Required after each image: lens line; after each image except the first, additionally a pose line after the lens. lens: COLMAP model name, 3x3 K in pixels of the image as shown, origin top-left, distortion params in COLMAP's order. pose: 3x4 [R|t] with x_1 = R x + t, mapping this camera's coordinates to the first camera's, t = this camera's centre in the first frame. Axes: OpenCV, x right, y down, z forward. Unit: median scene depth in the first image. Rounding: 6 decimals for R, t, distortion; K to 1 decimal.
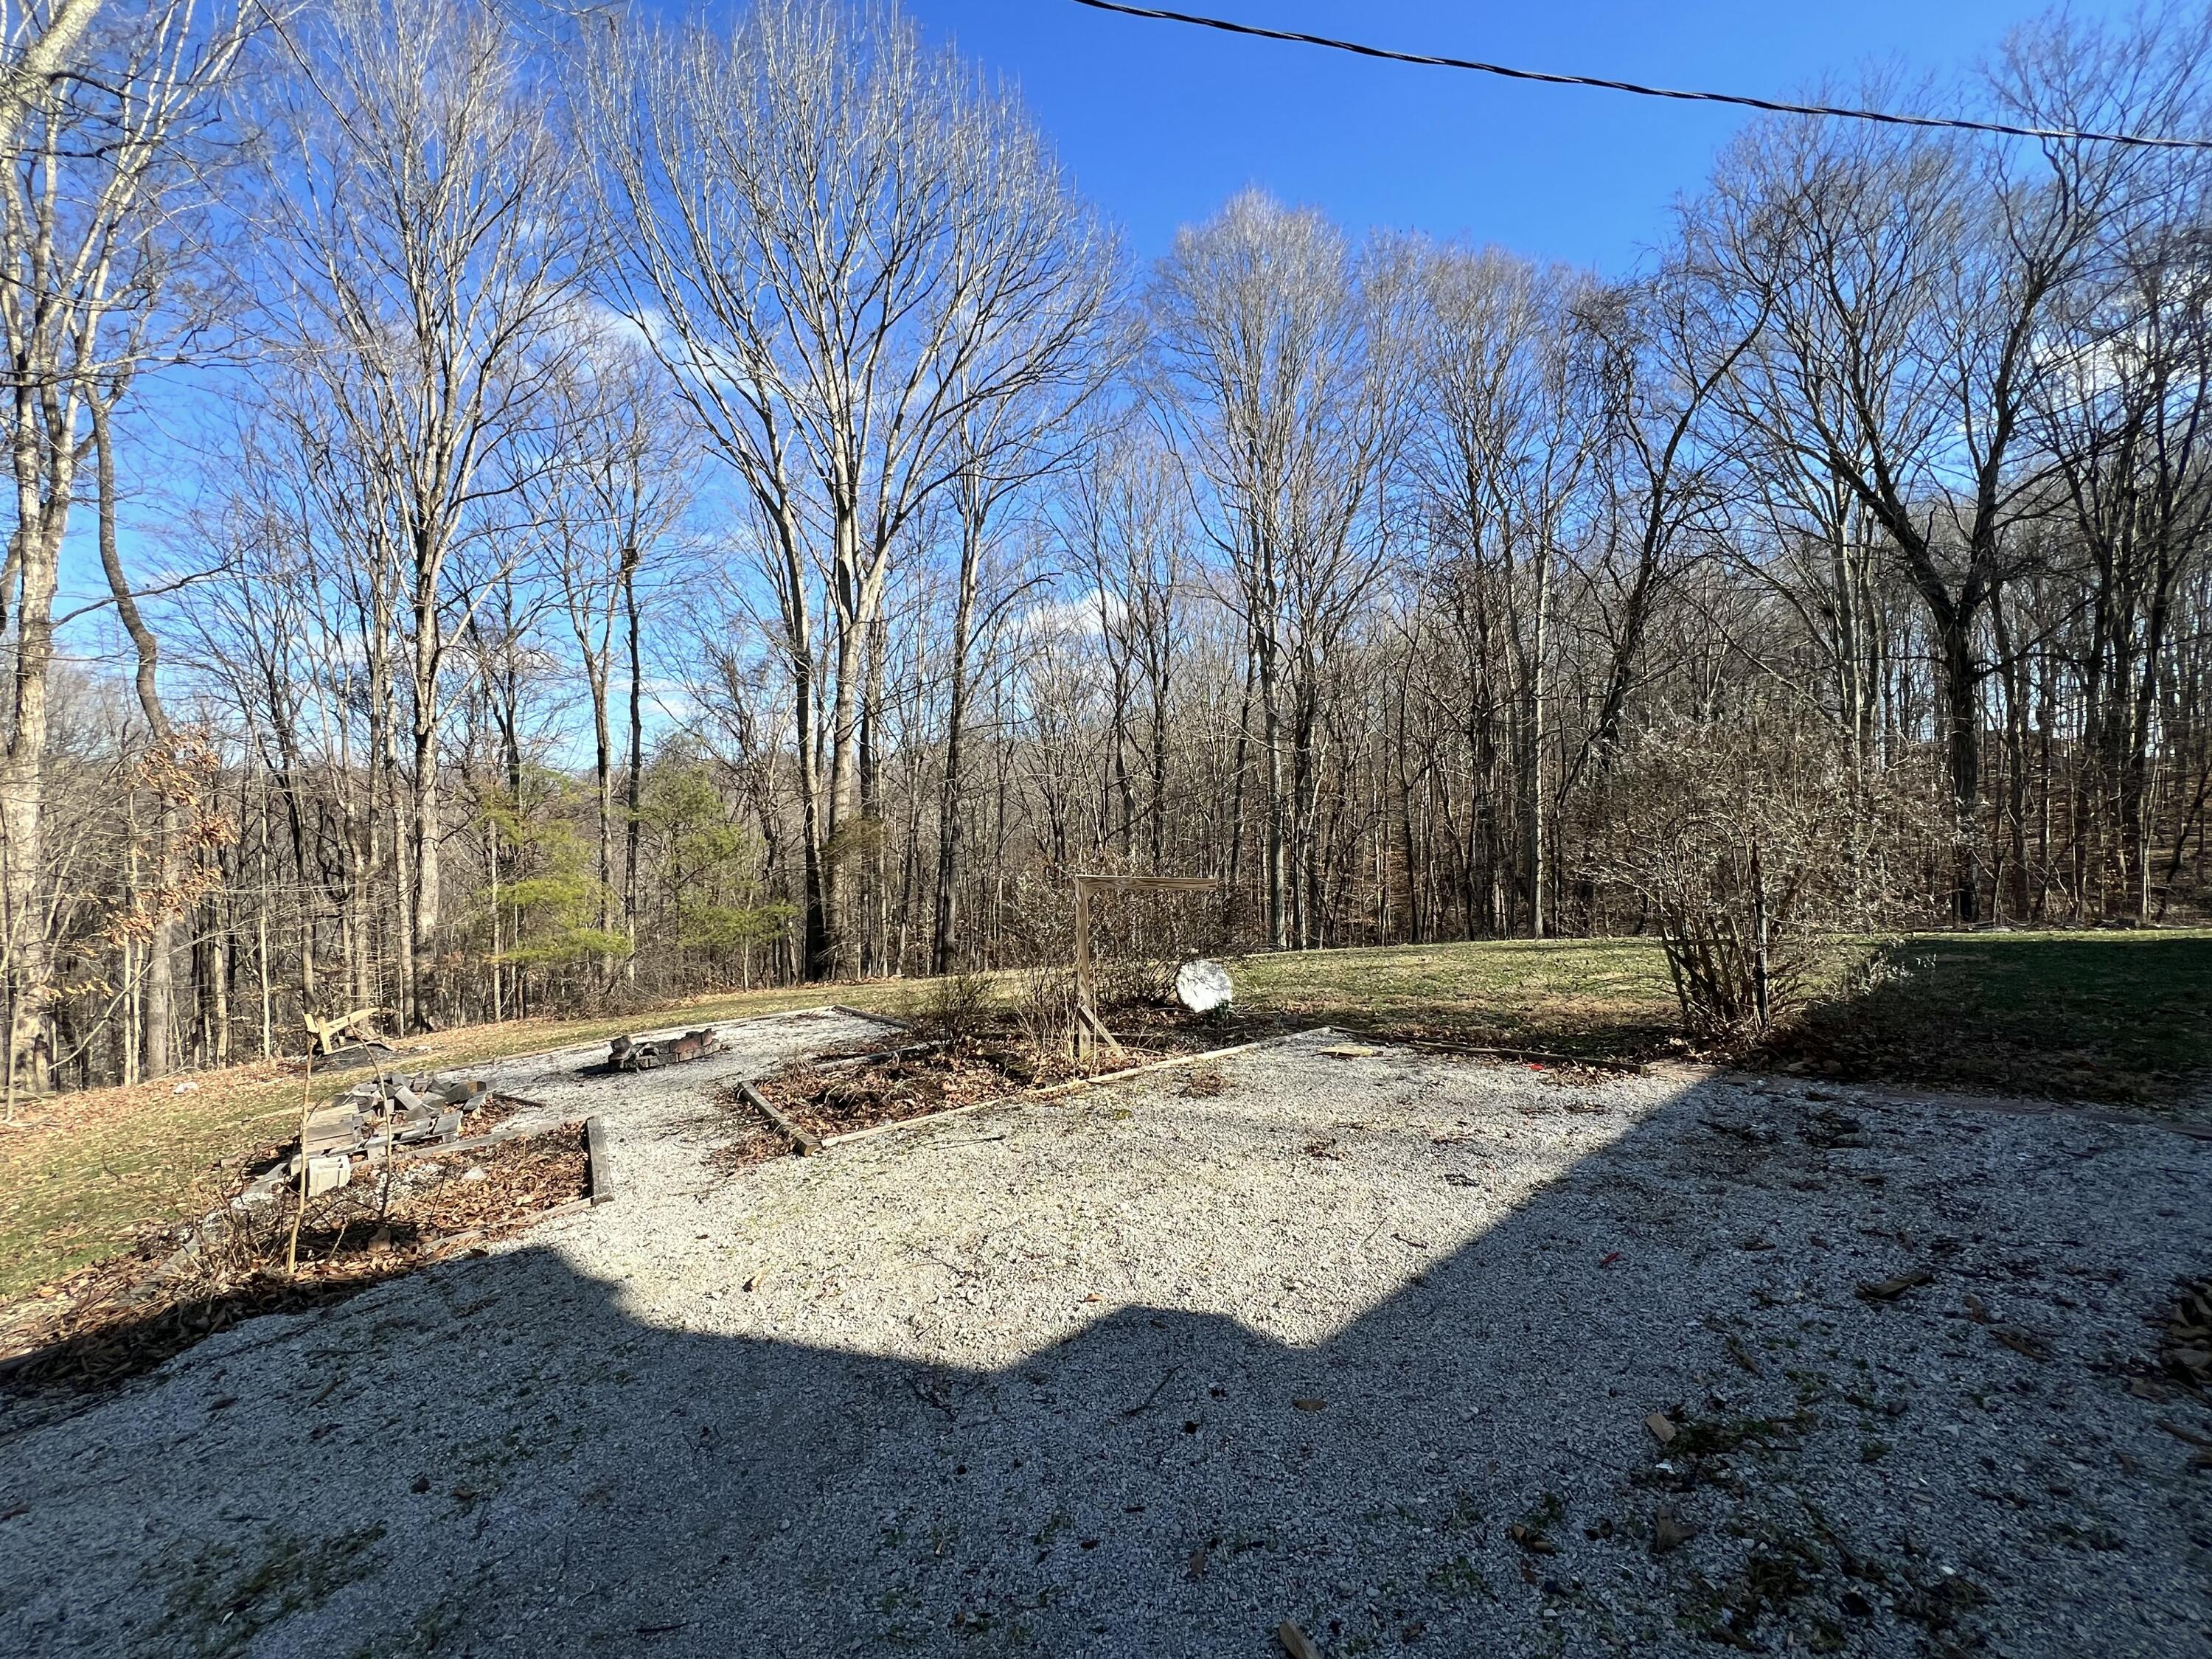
lens RADIAL K [[912.9, 0, 1099.6], [0, 912.9, 833.9], [0, 0, 1]] dist [-0.001516, -0.000250]
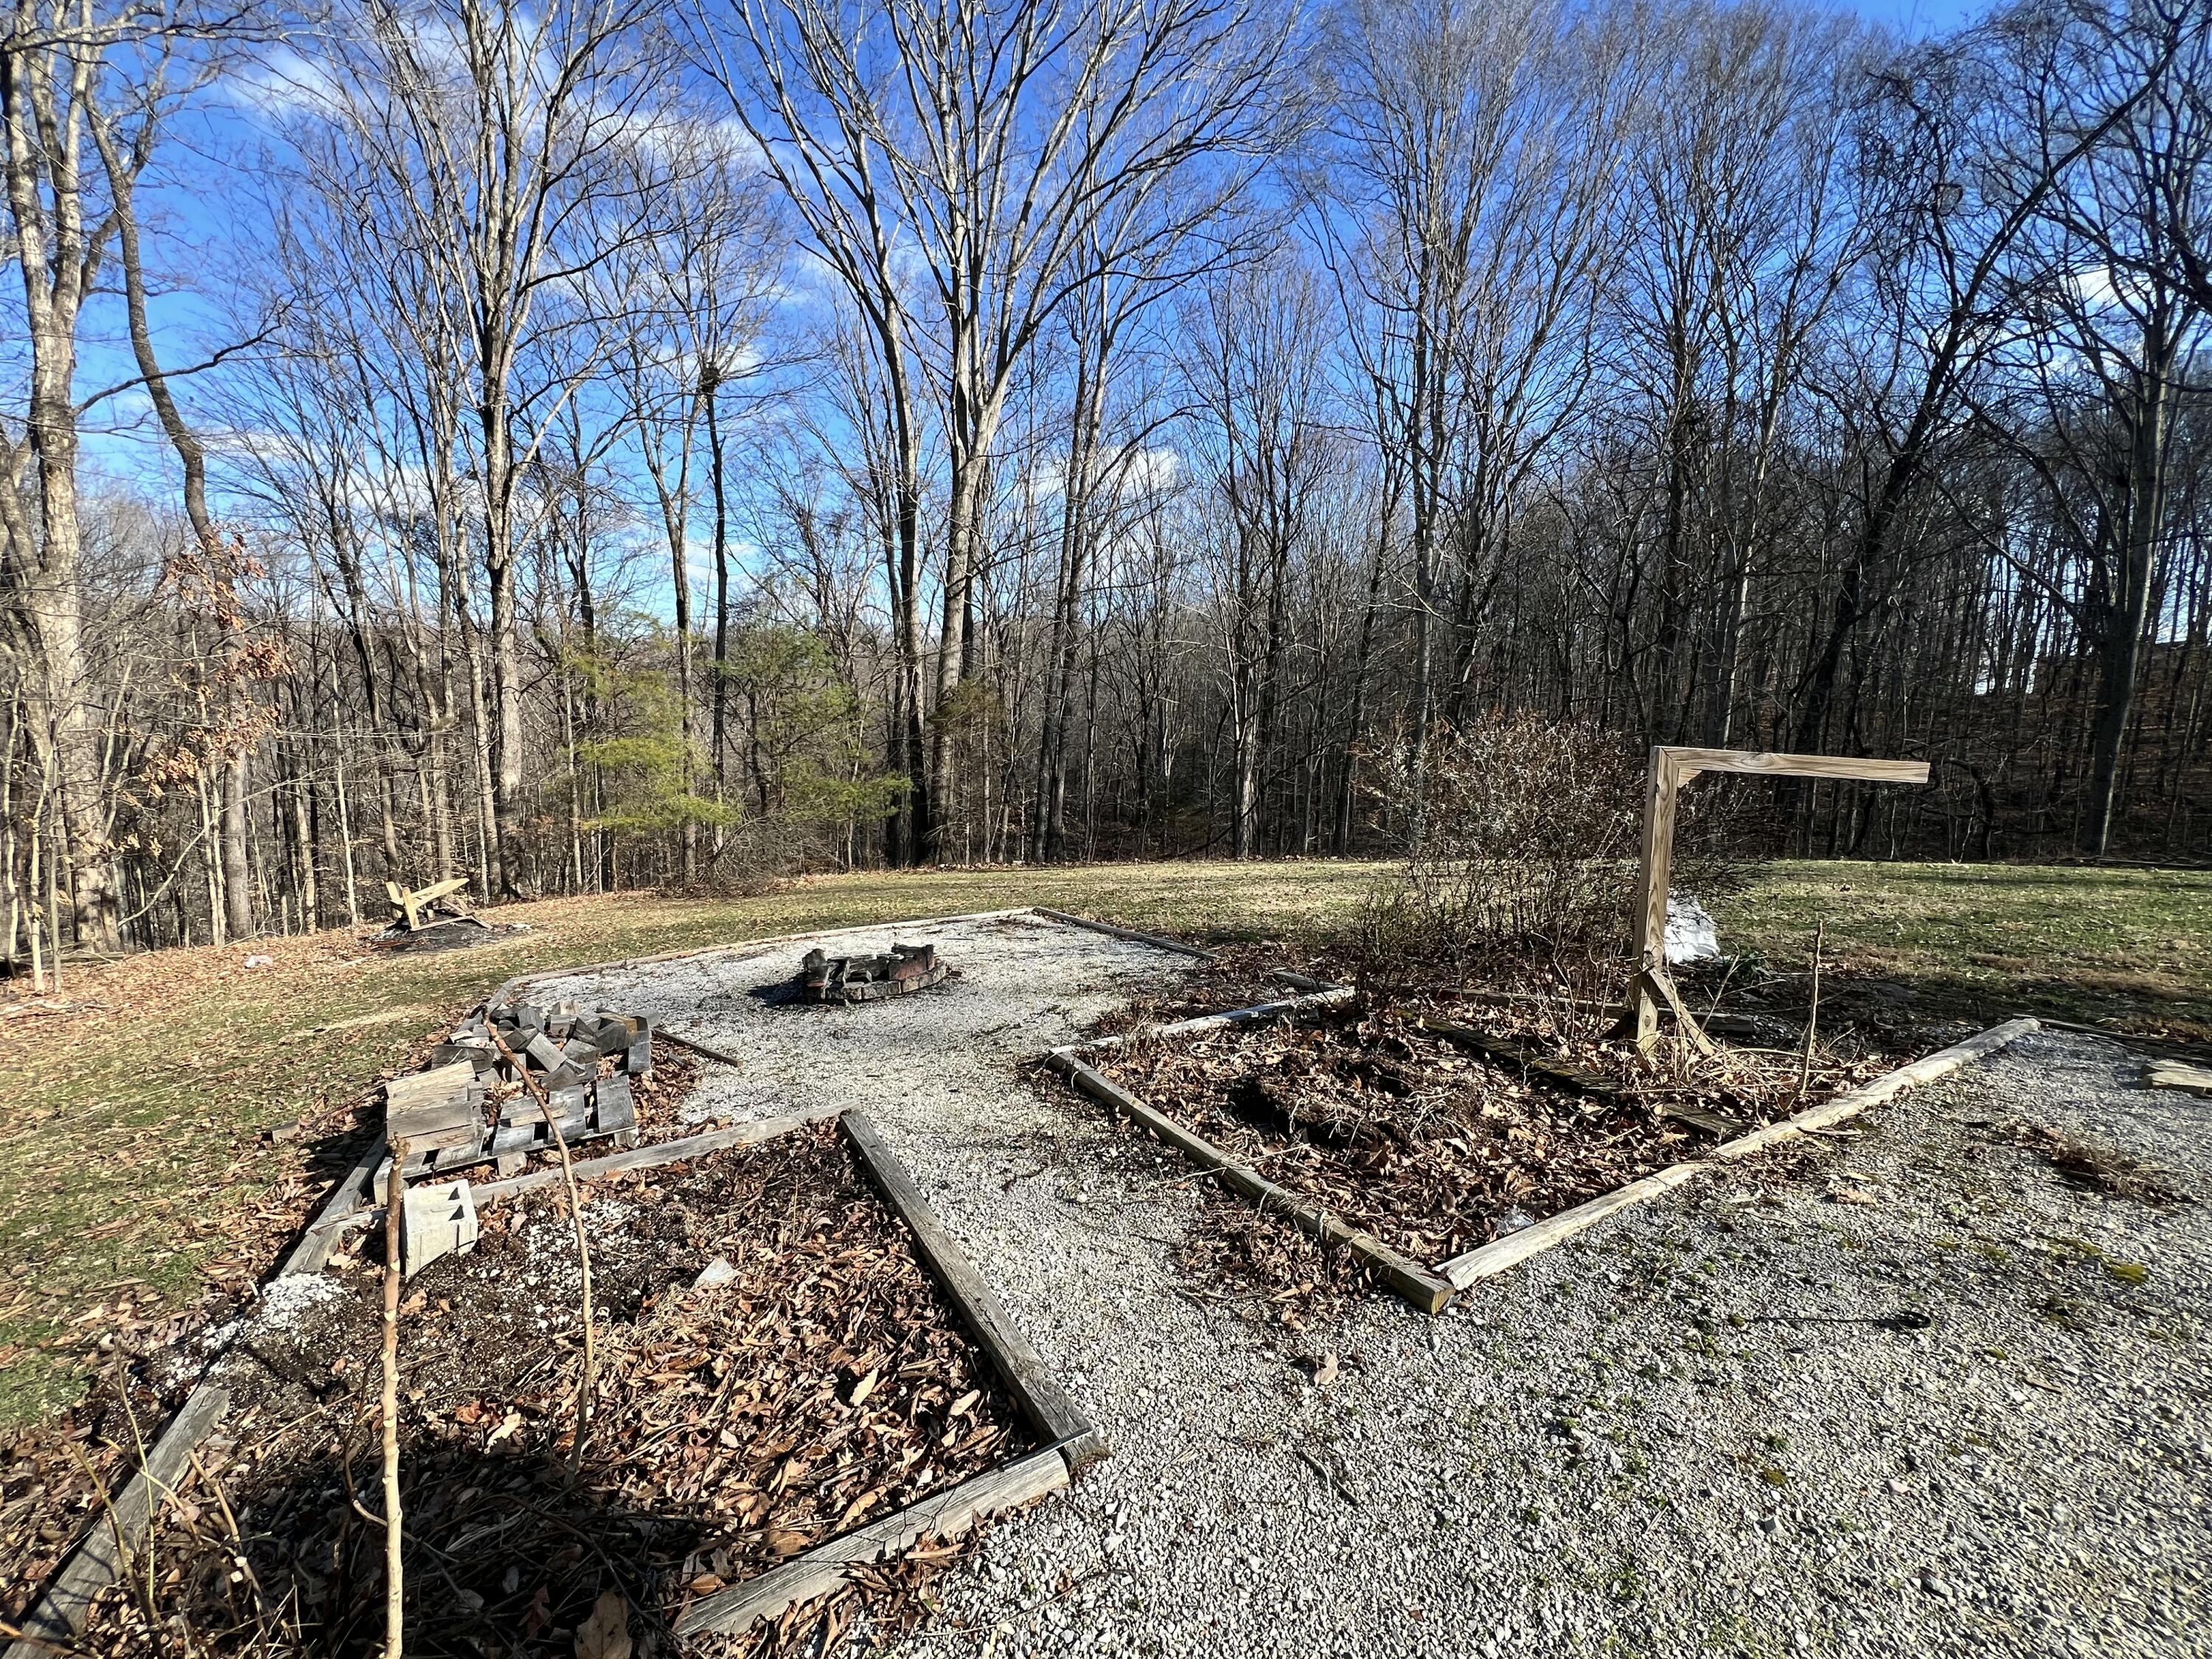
lens RADIAL K [[912.9, 0, 1099.6], [0, 912.9, 833.9], [0, 0, 1]] dist [-0.001516, -0.000250]
pose [[0.997794, 0.045952, -0.047918, -0.098348], [-0.039694, 0.991457, 0.124245, 0.012168], [0.053218, -0.122069, 0.991094, 0.114667]]
